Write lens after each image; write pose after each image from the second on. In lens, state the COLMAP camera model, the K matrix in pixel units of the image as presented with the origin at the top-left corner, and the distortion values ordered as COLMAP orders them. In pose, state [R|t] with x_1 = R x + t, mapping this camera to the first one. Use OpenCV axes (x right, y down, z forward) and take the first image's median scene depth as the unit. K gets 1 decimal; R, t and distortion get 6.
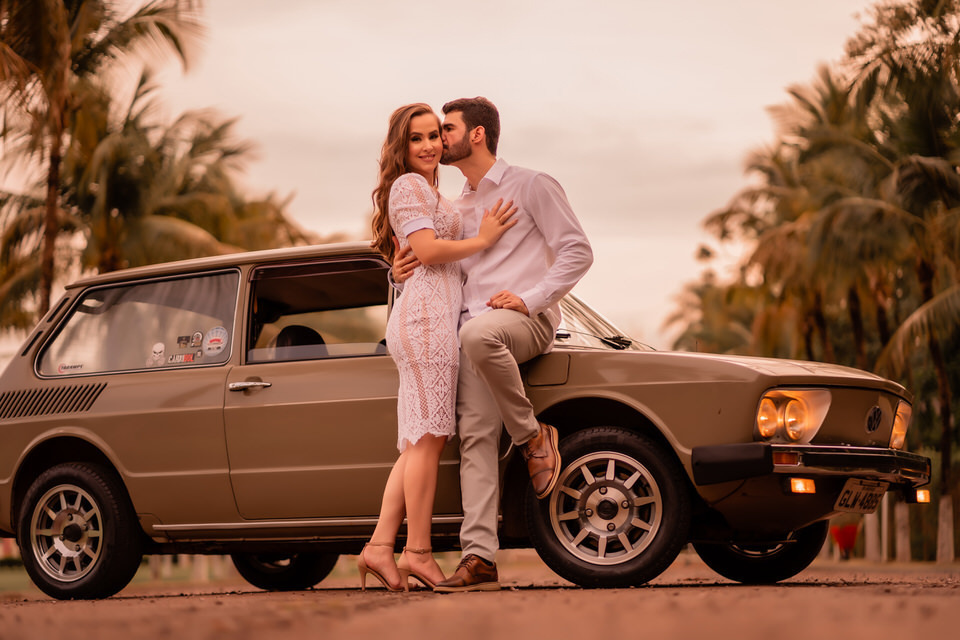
lens RADIAL K [[2198.0, 0, 480.0], [0, 2198.0, 320.0], [0, 0, 1]] dist [-0.008132, -0.290855]
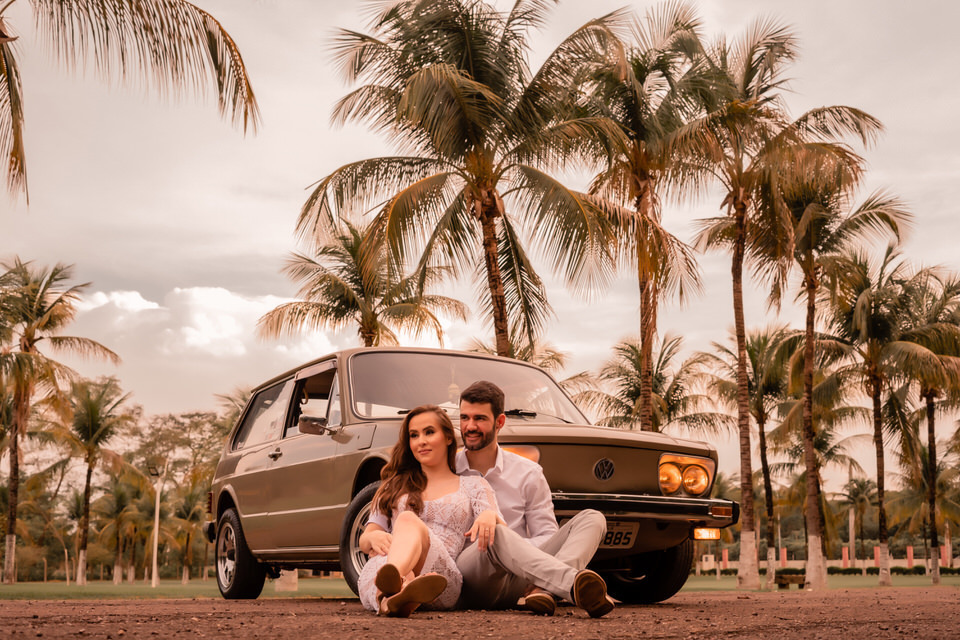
lens RADIAL K [[1355.2, 0, 479.5], [0, 1355.2, 348.7], [0, 0, 1]] dist [0.005716, 0.013567]
pose [[0.849820, -0.065356, -0.523005, 0.530517], [0.039018, 0.997361, -0.061234, 0.022589], [0.525627, 0.031631, 0.850127, 0.343863]]
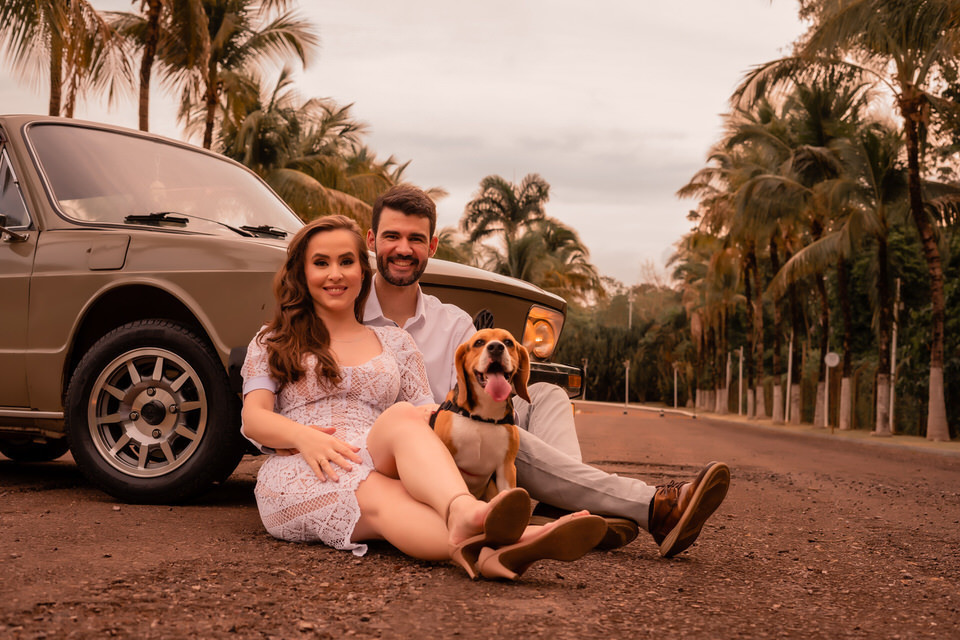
lens RADIAL K [[1379.0, 0, 480.0], [0, 1379.0, 320.0], [0, 0, 1]] dist [-0.031841, 0.022376]
pose [[0.997494, 0.043239, -0.055995, 0.216430], [-0.040446, 0.997926, 0.050079, 0.016345], [0.058044, -0.047689, 0.997174, 0.462452]]
